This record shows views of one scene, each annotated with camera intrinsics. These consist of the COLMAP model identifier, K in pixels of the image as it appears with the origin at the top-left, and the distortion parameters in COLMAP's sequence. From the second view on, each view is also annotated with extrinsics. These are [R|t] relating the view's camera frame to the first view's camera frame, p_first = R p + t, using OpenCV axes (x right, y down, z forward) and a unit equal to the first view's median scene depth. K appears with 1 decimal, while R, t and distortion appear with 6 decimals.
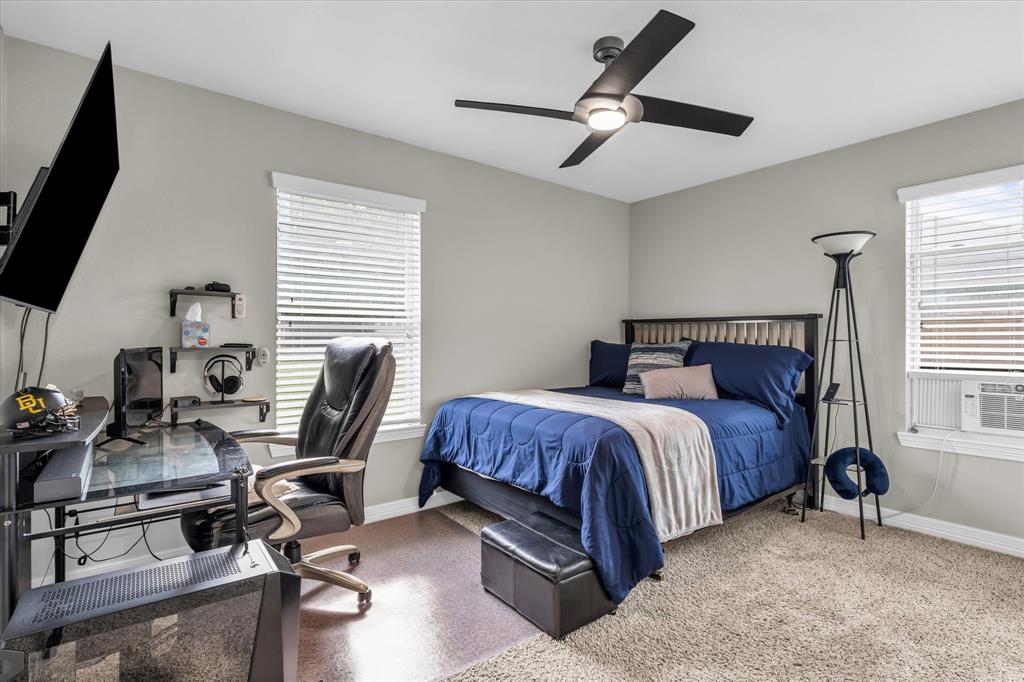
lens RADIAL K [[490.5, 0, 511.8], [0, 490.5, 345.6], [0, 0, 1]] dist [0.006742, -0.000311]
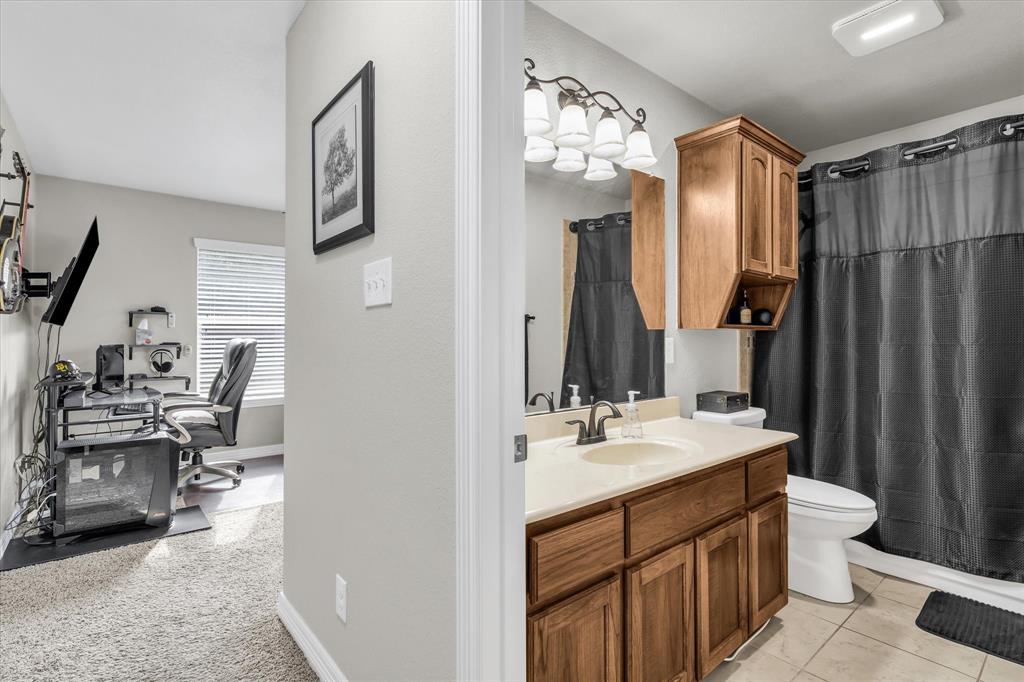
lens RADIAL K [[490.5, 0, 508.4], [0, 490.5, 342.0], [0, 0, 1]] dist [0.006742, -0.000311]
pose [[0.999714, -0.004506, 0.023487, 0.588409], [0.004639, 0.999973, -0.005614, 0.009600], [-0.023461, 0.005721, 0.999708, -0.748023]]
